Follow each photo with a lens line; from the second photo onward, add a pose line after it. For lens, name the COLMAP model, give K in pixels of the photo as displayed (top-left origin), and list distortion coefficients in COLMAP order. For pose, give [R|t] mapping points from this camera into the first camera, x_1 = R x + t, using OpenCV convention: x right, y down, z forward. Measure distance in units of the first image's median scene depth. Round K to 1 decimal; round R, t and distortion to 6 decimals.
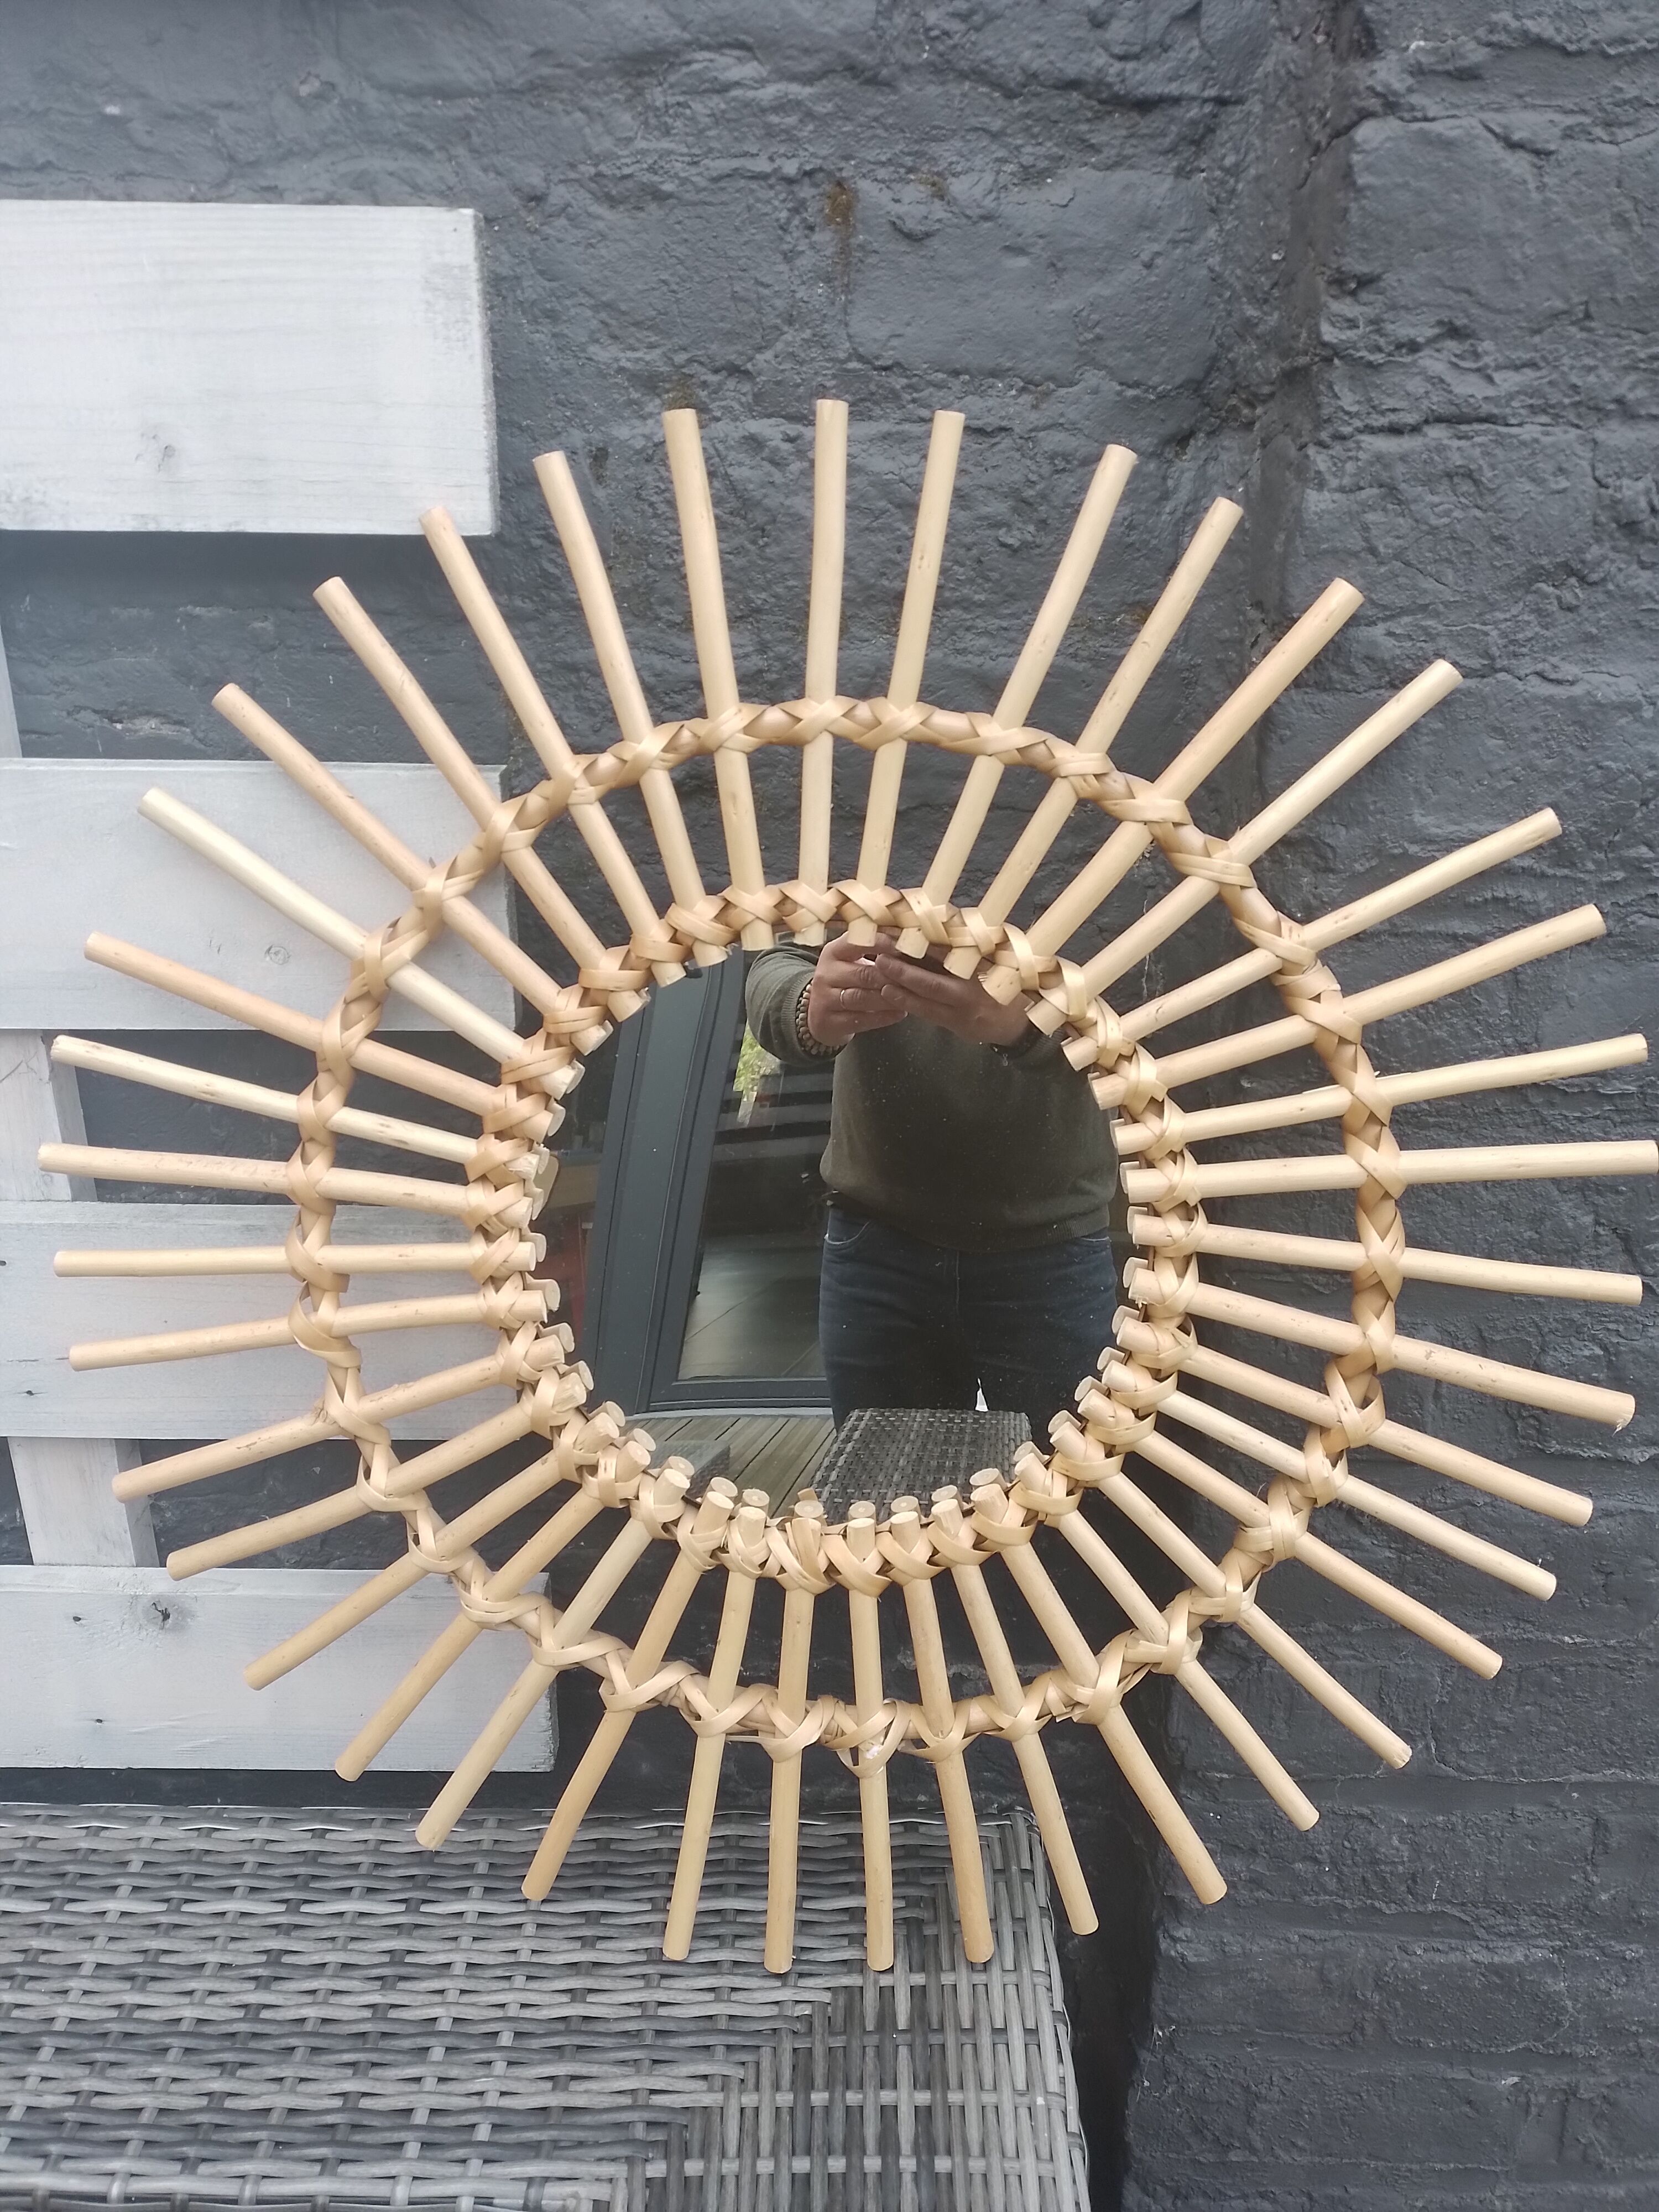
lens RADIAL K [[1804.4, 0, 829.5], [0, 1804.4, 1106.0], [0, 0, 1]] dist [-0.047067, 0.059961]
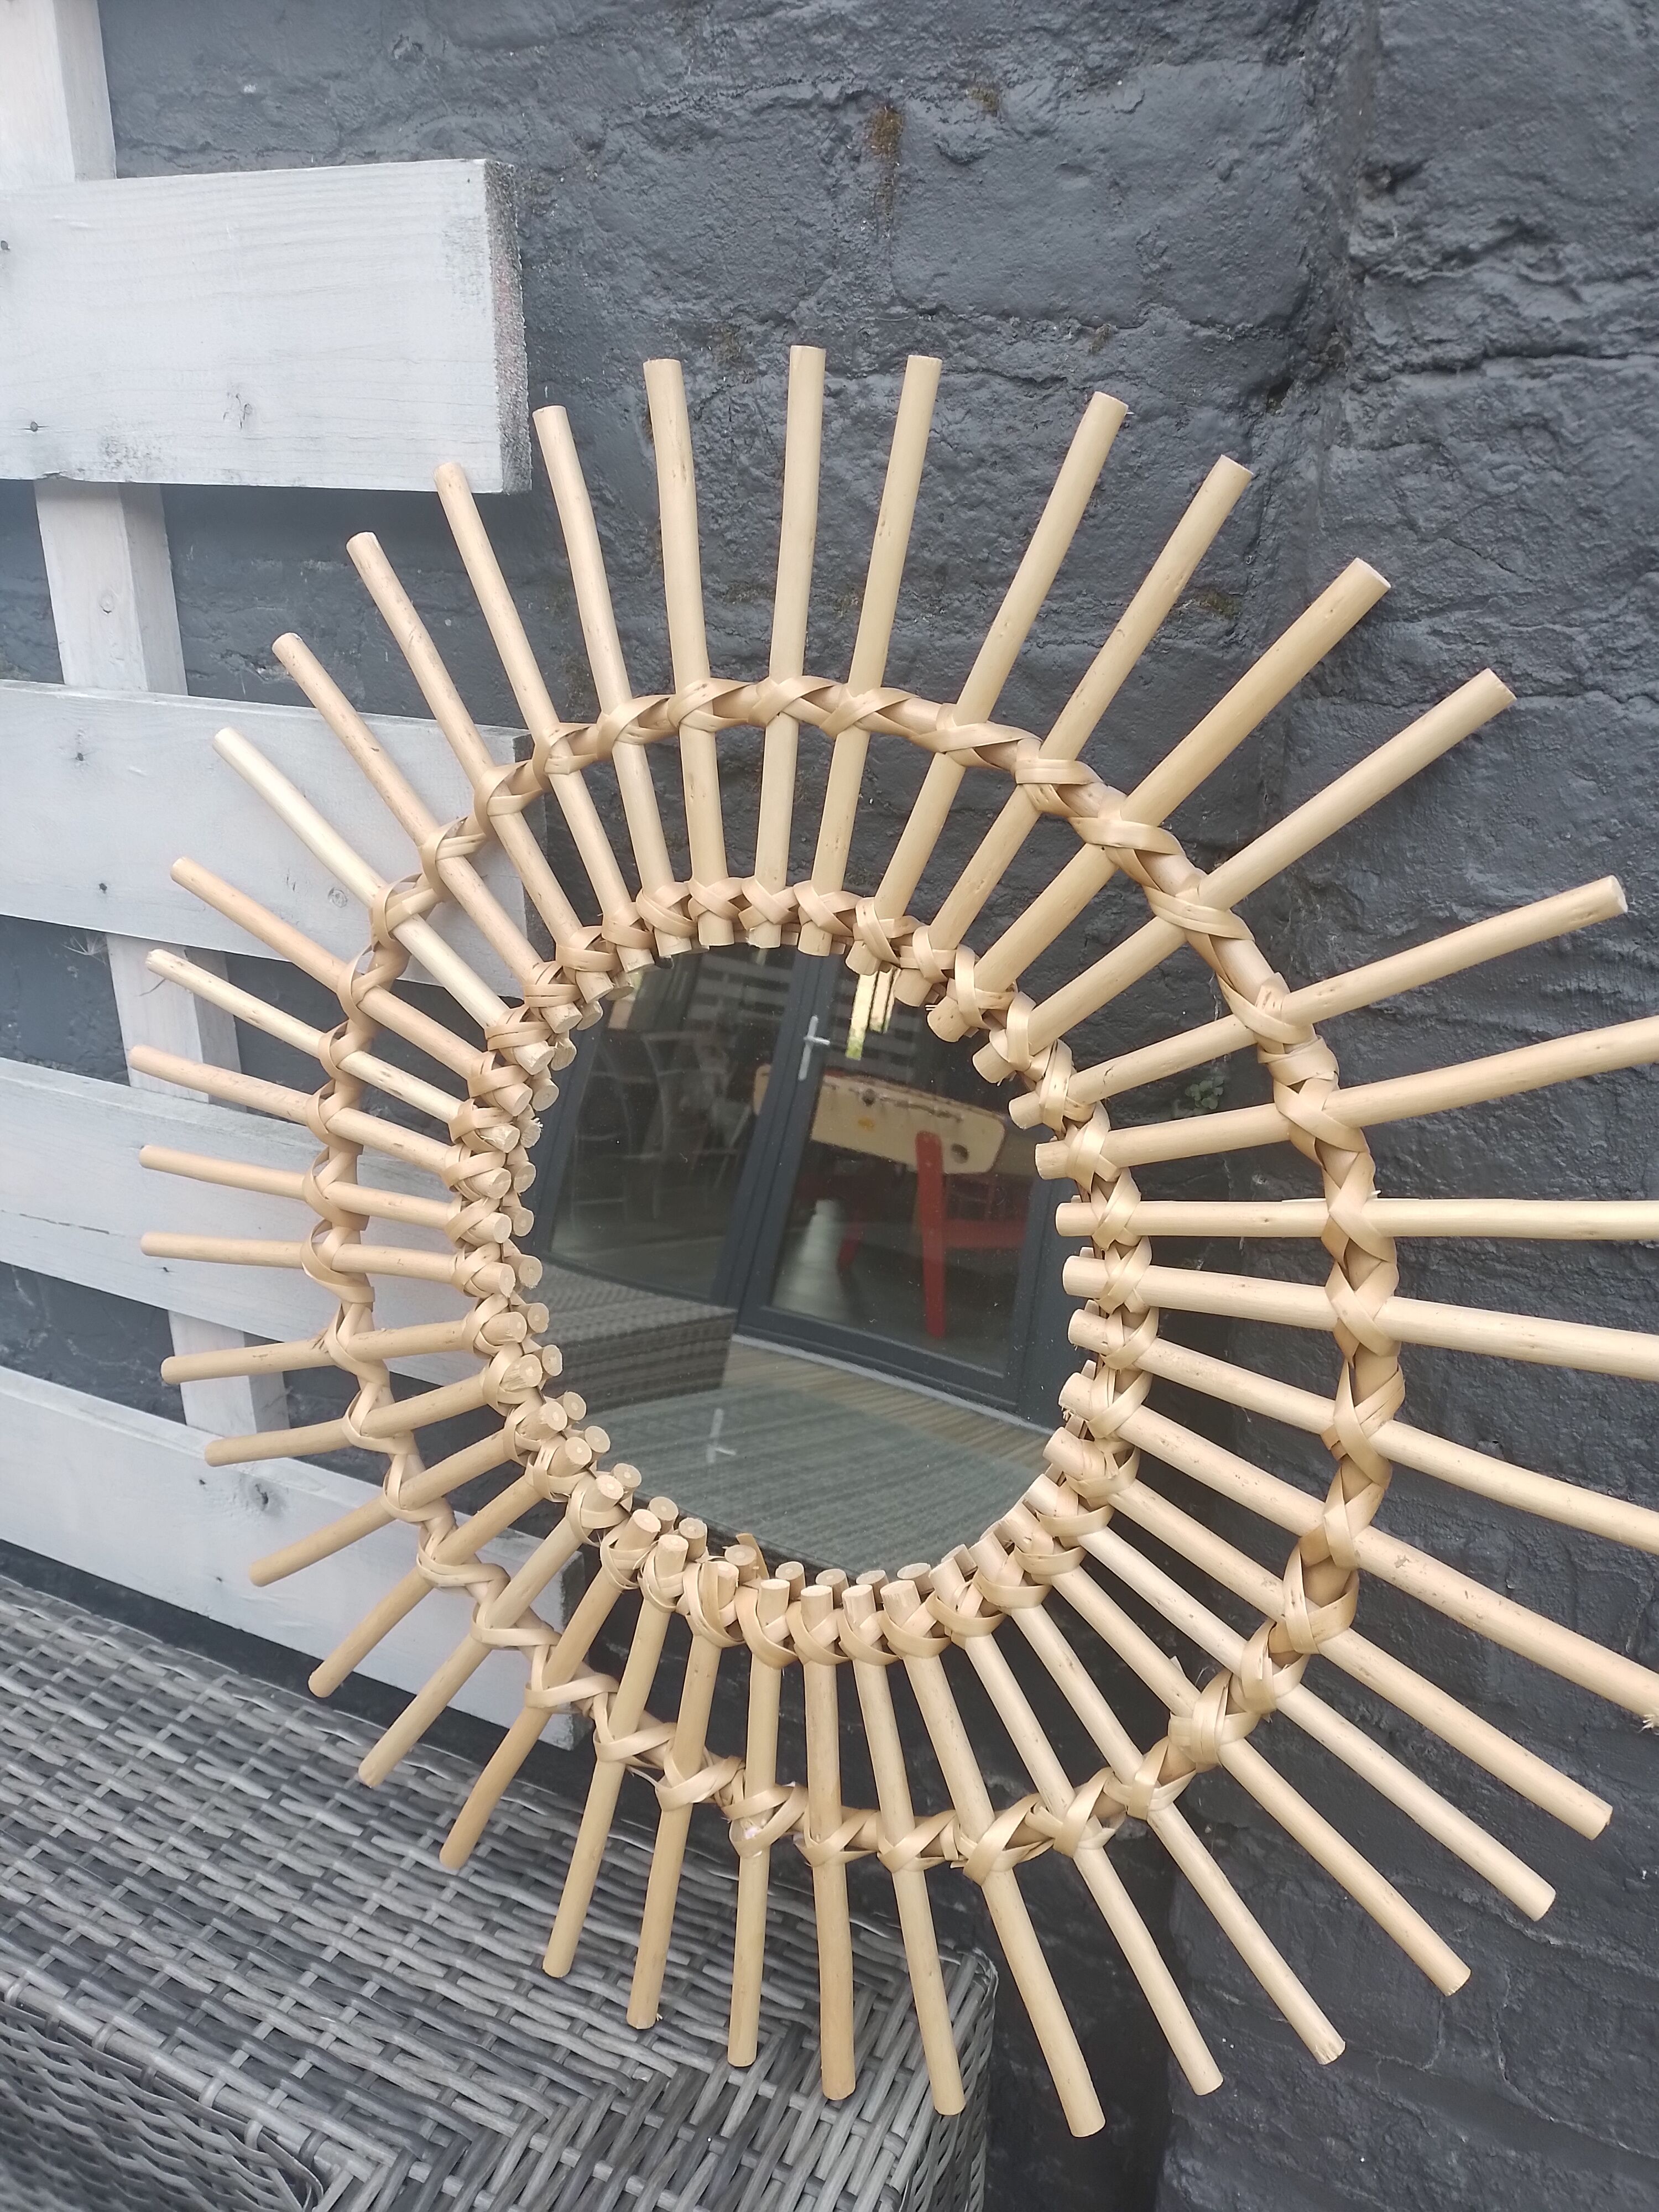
lens RADIAL K [[1804.4, 0, 829.5], [0, 1804.4, 1106.0], [0, 0, 1]] dist [-0.047067, 0.059961]
pose [[0.895740, 0.153332, -0.417299, 0.425454], [-0.153826, 0.987557, 0.032679, -0.045493], [0.417118, 0.034920, 0.908181, 0.190720]]
